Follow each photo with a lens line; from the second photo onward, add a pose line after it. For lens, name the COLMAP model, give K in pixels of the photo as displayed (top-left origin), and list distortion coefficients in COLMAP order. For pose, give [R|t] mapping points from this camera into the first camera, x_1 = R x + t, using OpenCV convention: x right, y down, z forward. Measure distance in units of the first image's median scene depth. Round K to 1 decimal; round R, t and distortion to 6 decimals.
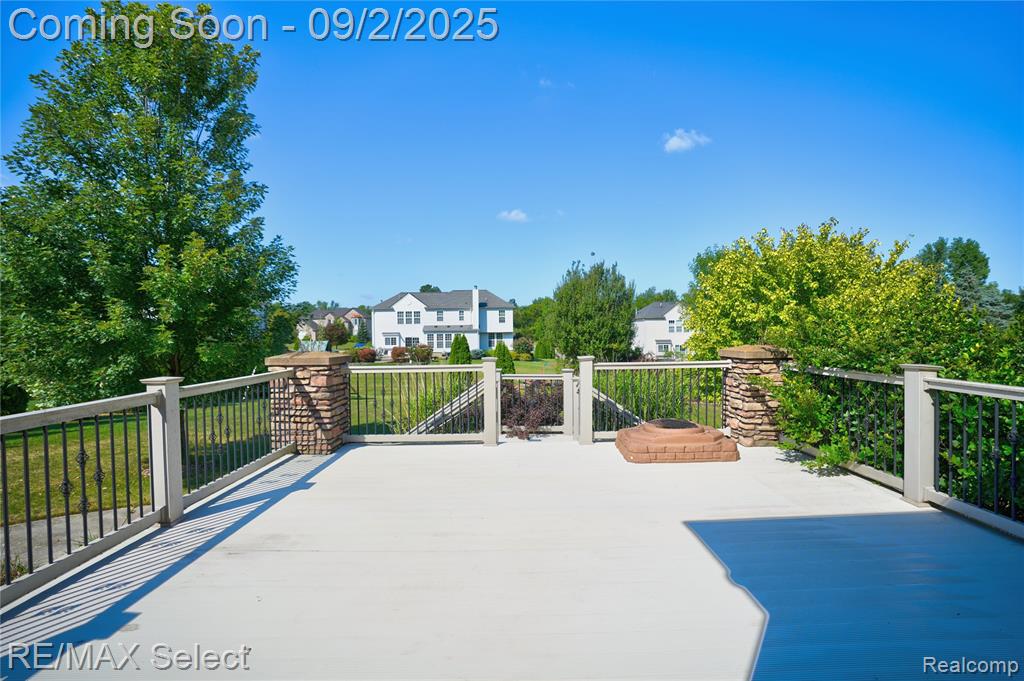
lens RADIAL K [[473.1, 0, 516.7], [0, 473.1, 336.3], [0, 0, 1]] dist [-0.053732, 0.014537]
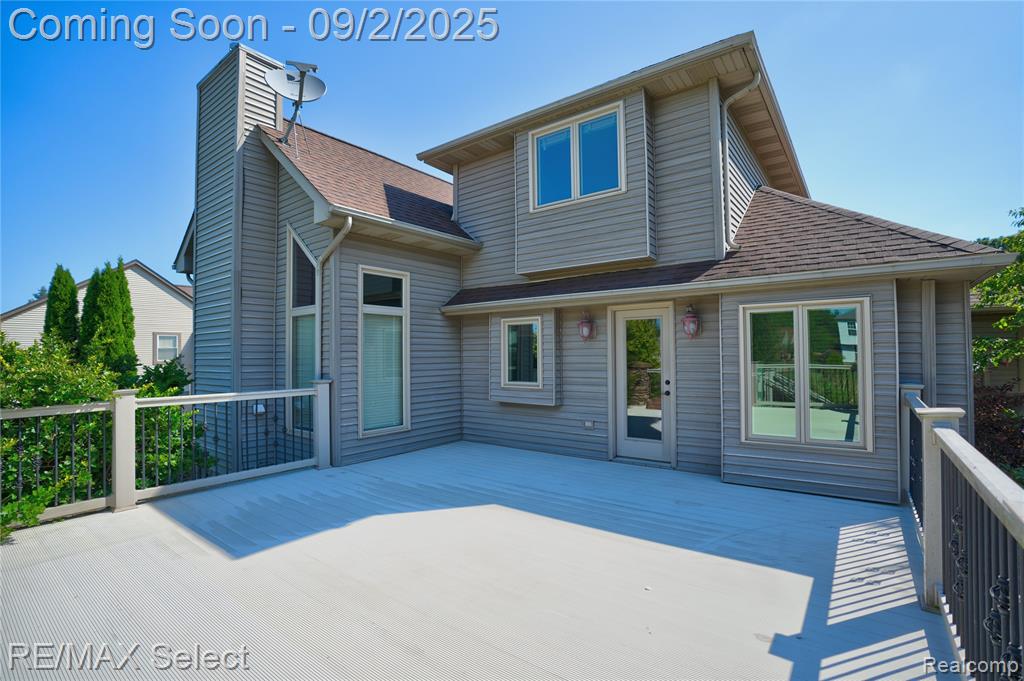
lens RADIAL K [[473.1, 0, 509.2], [0, 473.1, 342.5], [0, 0, 1]] dist [-0.053732, 0.014537]
pose [[-0.788463, 0.031176, 0.614292, -0.287492], [0.023273, 0.999512, -0.020855, -0.005949], [-0.614642, -0.002147, -0.788803, 0.606780]]
